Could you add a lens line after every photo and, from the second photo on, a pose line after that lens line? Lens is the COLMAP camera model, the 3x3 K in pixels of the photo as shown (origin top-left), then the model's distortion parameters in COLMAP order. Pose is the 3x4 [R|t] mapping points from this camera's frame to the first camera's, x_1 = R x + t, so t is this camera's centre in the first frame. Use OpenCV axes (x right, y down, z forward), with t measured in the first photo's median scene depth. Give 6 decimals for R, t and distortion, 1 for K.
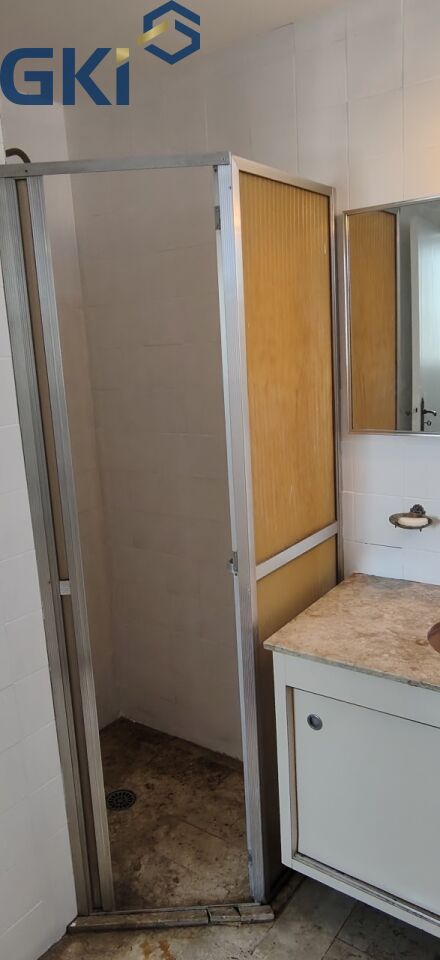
lens RADIAL K [[680.0, 0, 203.6], [0, 680.0, 477.7], [0, 0, 1]] dist [-0.004306, 0.003798]
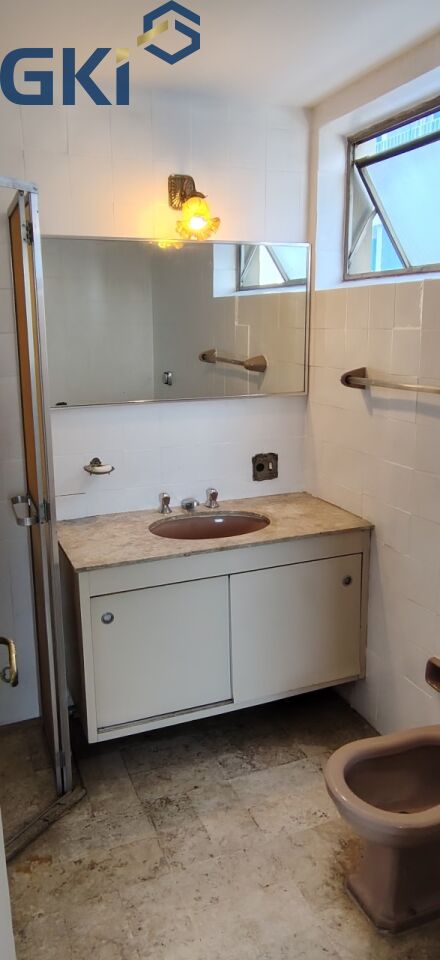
lens RADIAL K [[680.0, 0, 203.6], [0, 680.0, 477.7], [0, 0, 1]] dist [-0.004306, 0.003798]
pose [[0.542840, -0.137801, 0.828454, -0.756145], [0.155270, 0.985909, 0.062252, 0.029202], [-0.825358, 0.094841, 0.556587, 0.064387]]
